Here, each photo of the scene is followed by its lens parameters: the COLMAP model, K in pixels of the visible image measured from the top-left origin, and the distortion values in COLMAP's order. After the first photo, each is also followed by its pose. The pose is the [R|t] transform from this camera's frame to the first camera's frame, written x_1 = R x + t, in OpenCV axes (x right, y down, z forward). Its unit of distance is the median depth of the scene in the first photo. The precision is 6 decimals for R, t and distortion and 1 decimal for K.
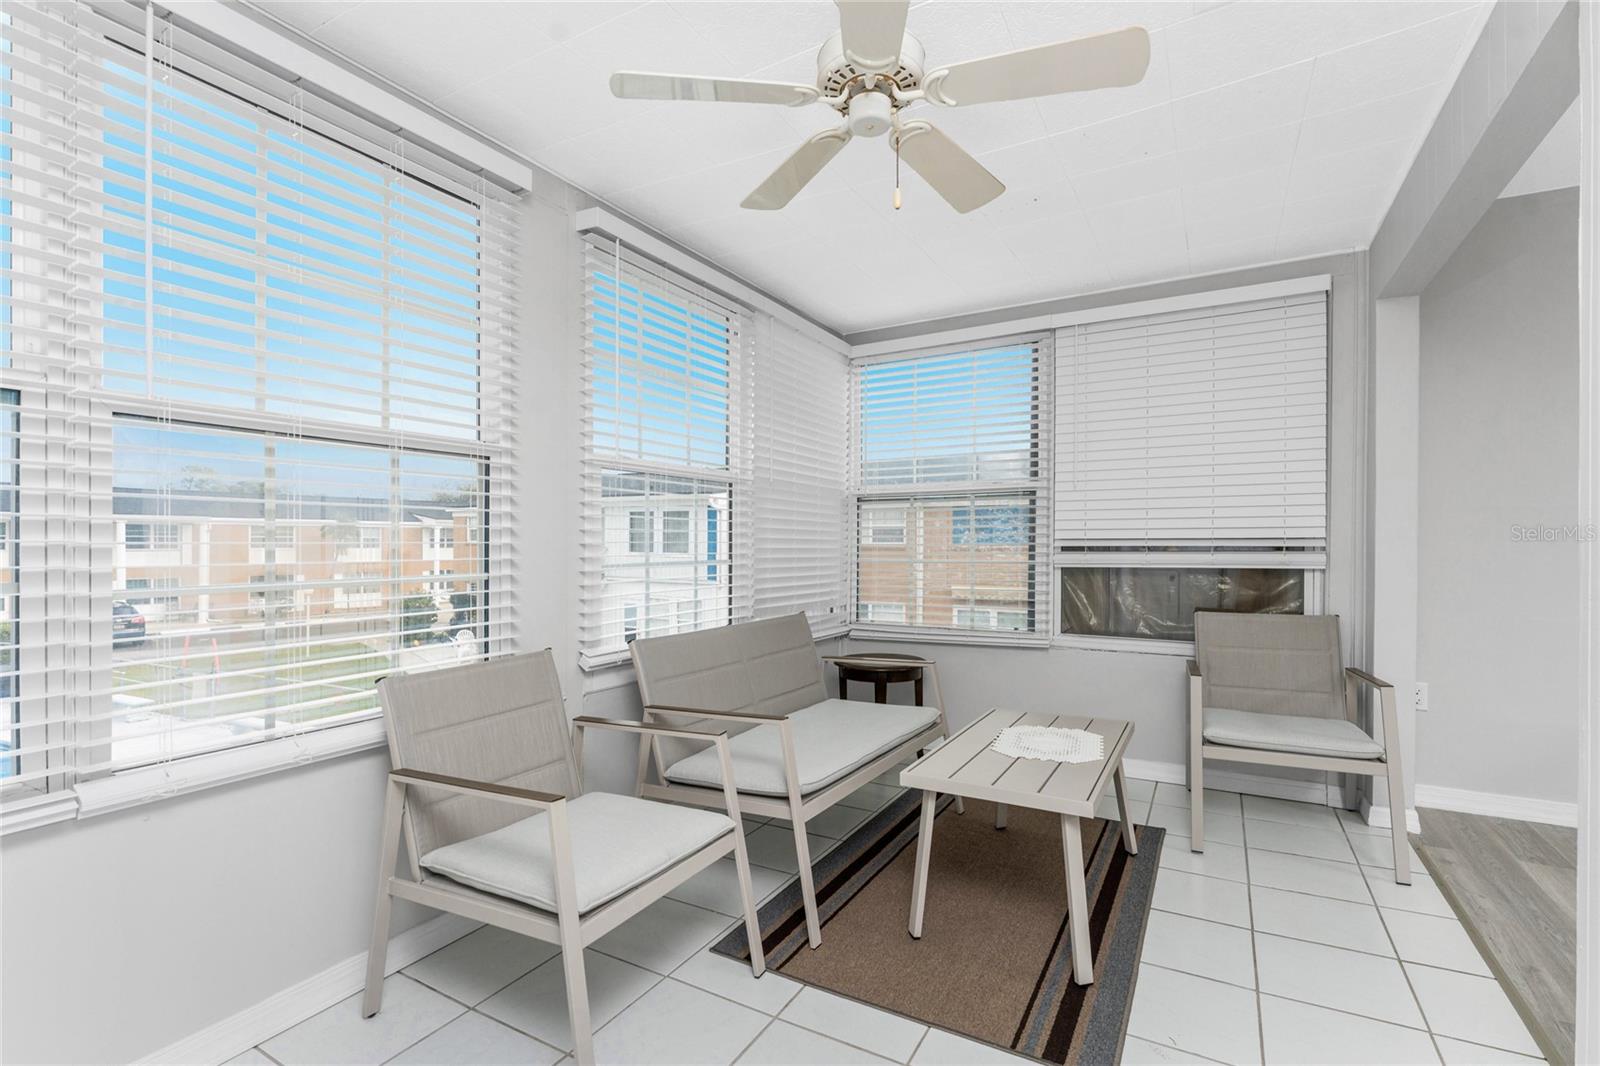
lens RADIAL K [[720.1, 0, 796.9], [0, 720.1, 537.1], [0, 0, 1]] dist [0.003030, -0.000767]
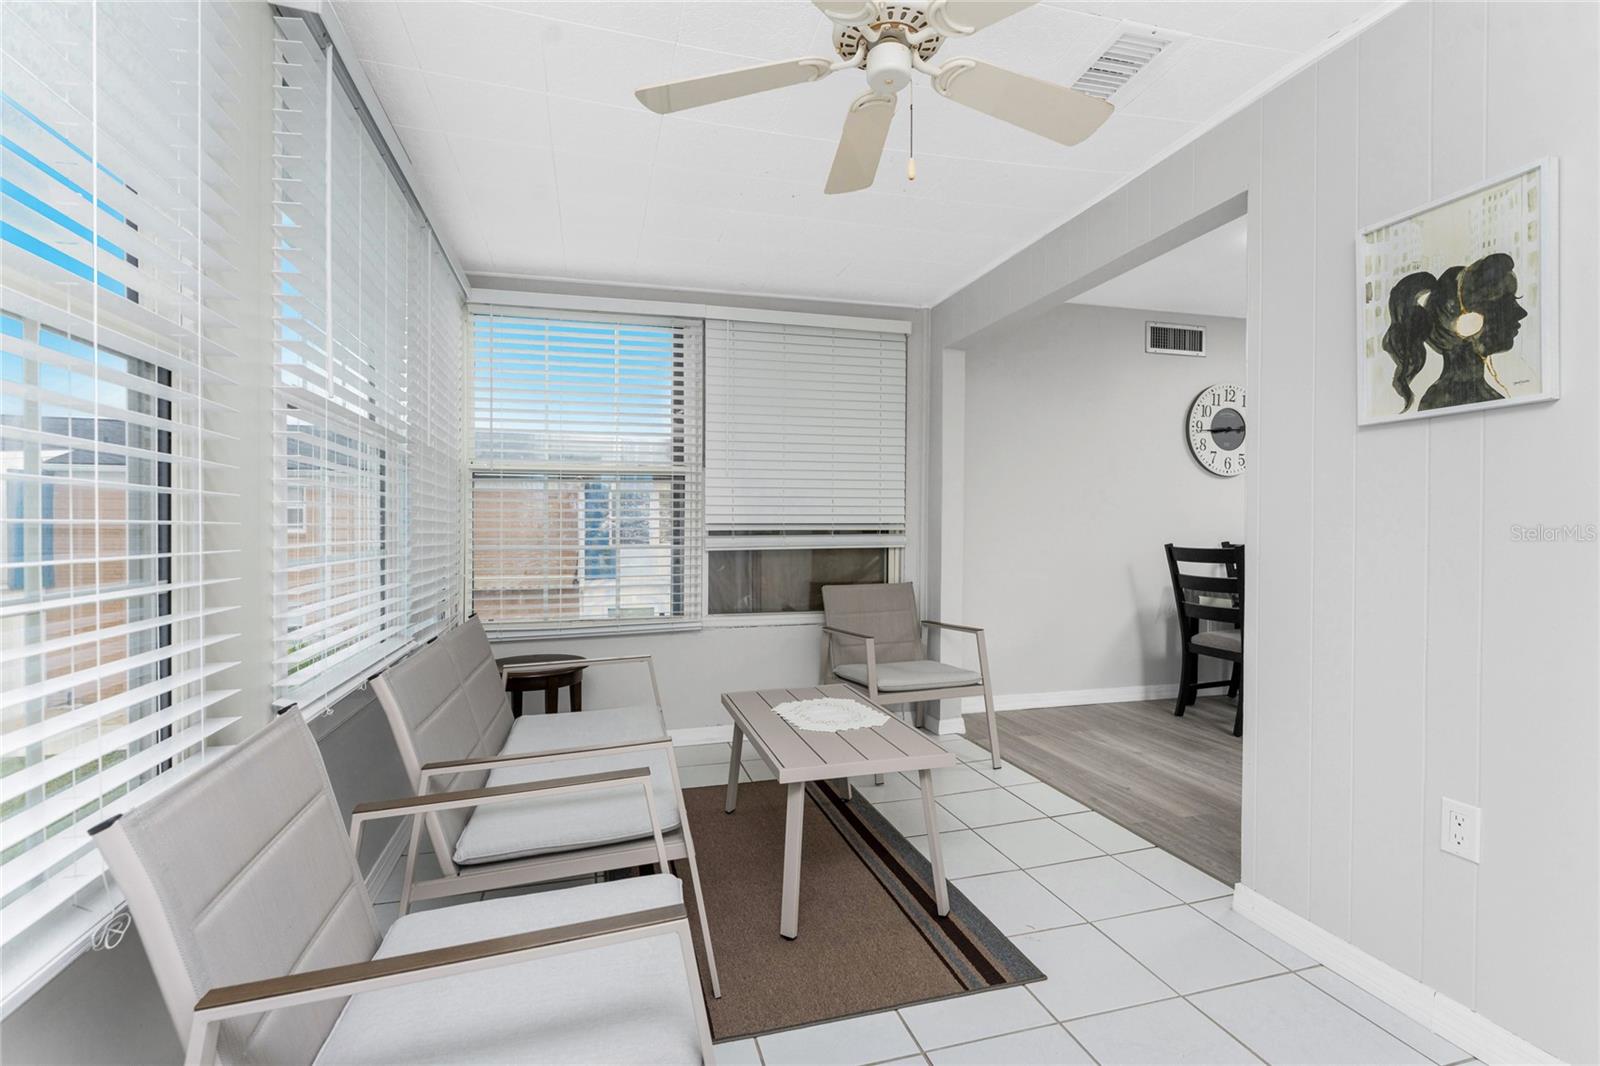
lens RADIAL K [[720.1, 0, 802.0], [0, 720.1, 530.7], [0, 0, 1]] dist [0.003030, -0.000767]
pose [[0.712237, -0.002939, 0.701933, -0.296330], [-0.004141, 0.999956, 0.008388, 0.003914], [-0.701927, -0.008881, 0.712193, 0.188372]]
